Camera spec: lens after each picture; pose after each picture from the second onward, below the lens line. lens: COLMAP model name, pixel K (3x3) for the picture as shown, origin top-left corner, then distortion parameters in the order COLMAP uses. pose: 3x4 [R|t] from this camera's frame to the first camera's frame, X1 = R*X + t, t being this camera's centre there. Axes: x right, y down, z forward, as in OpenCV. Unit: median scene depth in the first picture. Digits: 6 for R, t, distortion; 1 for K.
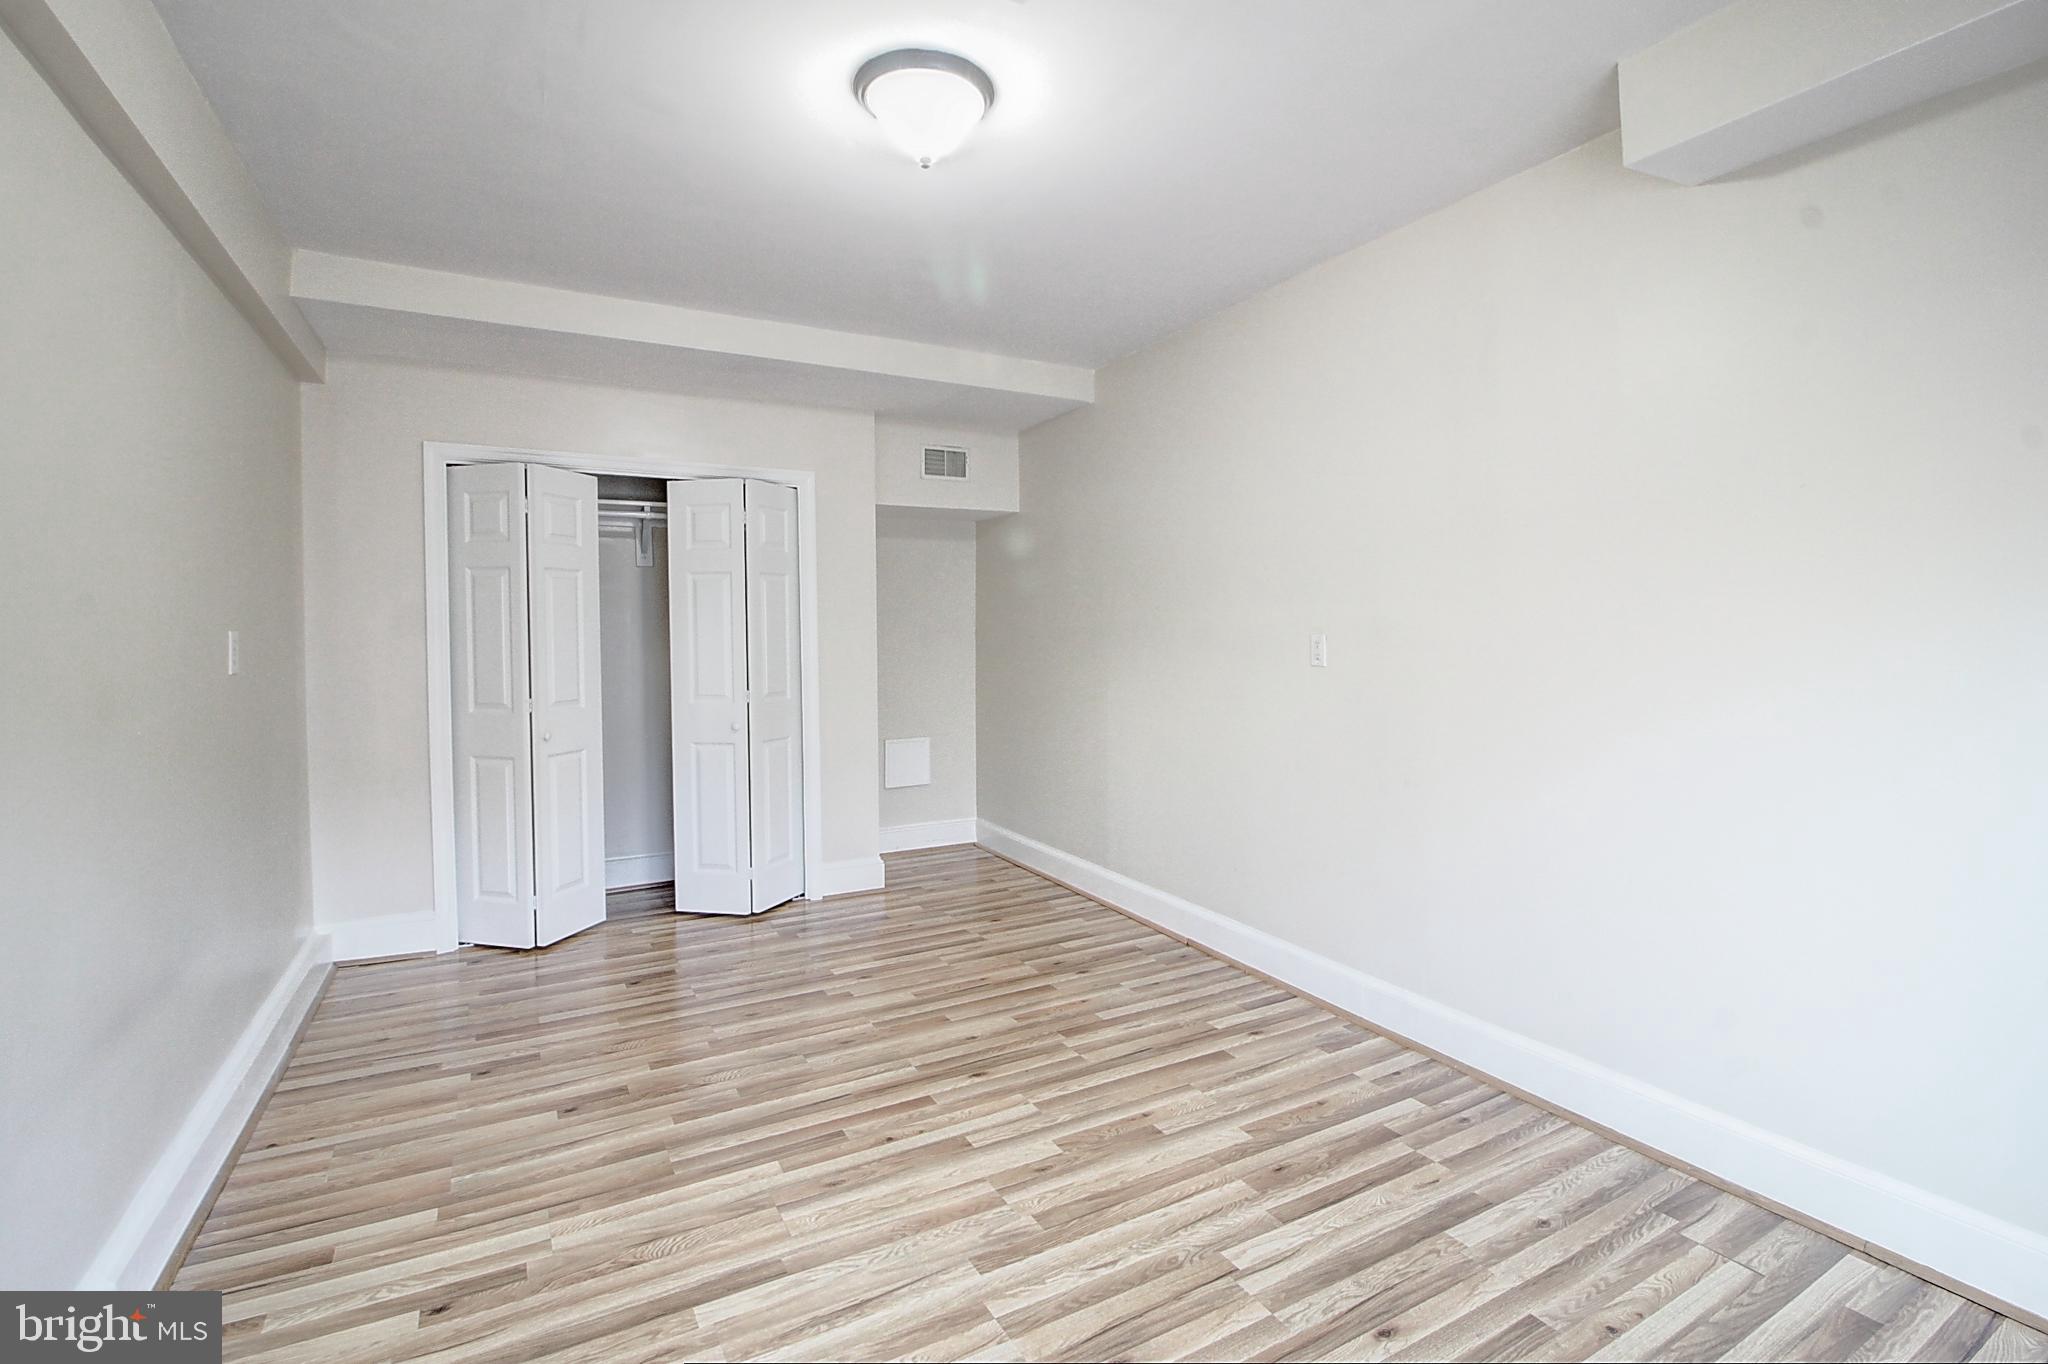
lens RADIAL K [[952.8, 0, 1027.0], [0, 952.8, 670.8], [0, 0, 1]] dist [-0.004623, -0.007420]
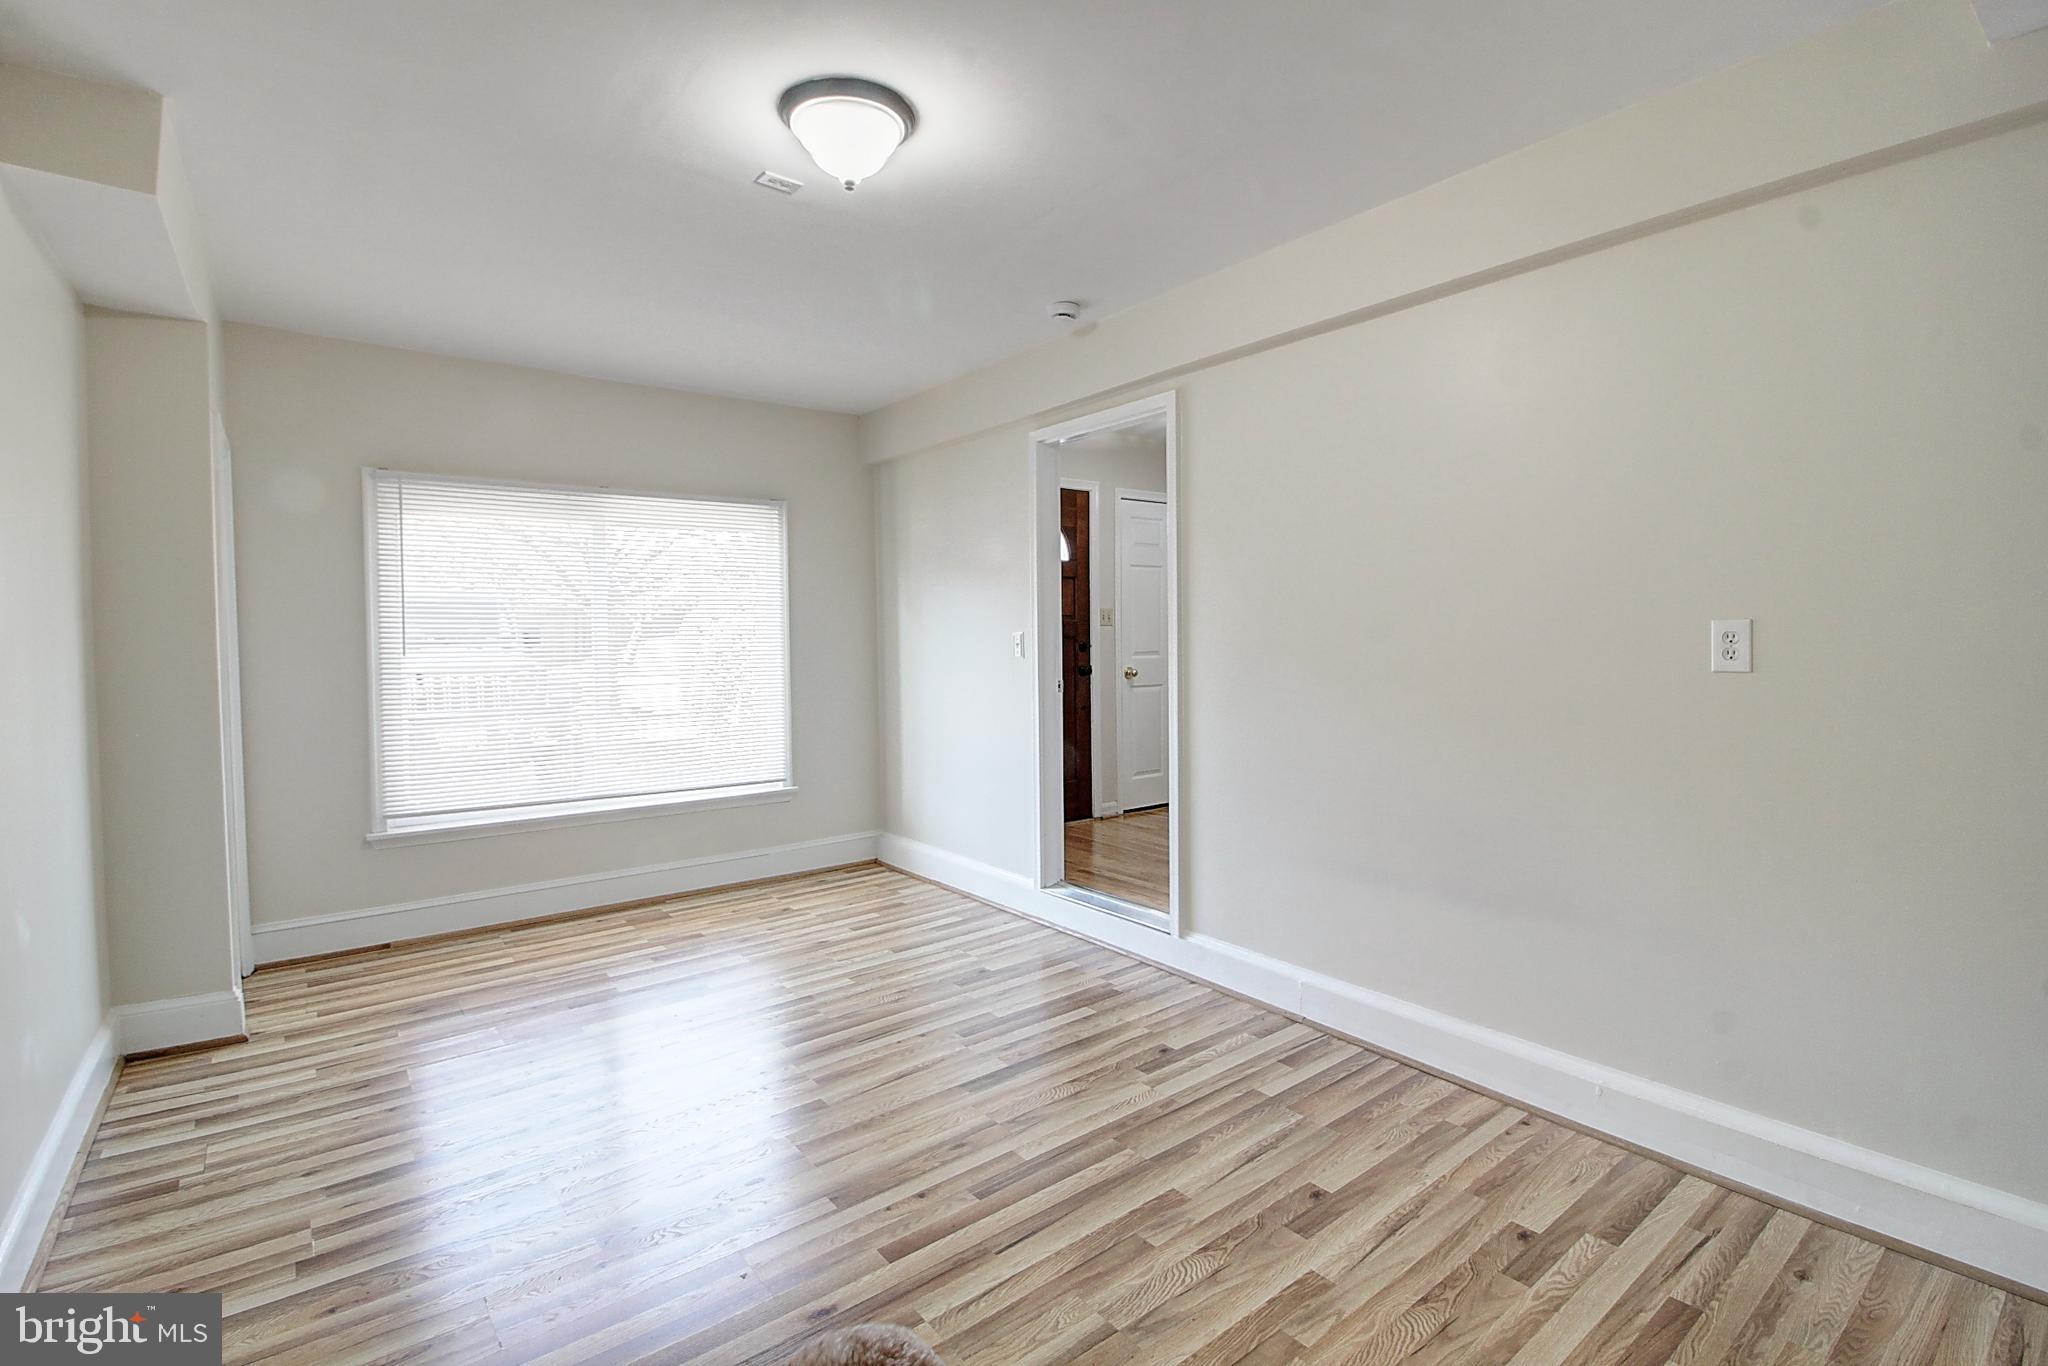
lens RADIAL K [[952.8, 0, 1023.8], [0, 952.8, 670.7], [0, 0, 1]] dist [-0.004623, -0.007420]
pose [[-0.987774, 0.024443, -0.153966, -0.119535], [0.012200, 0.996723, 0.079968, -0.079750], [0.155416, 0.077112, -0.984835, 1.972682]]
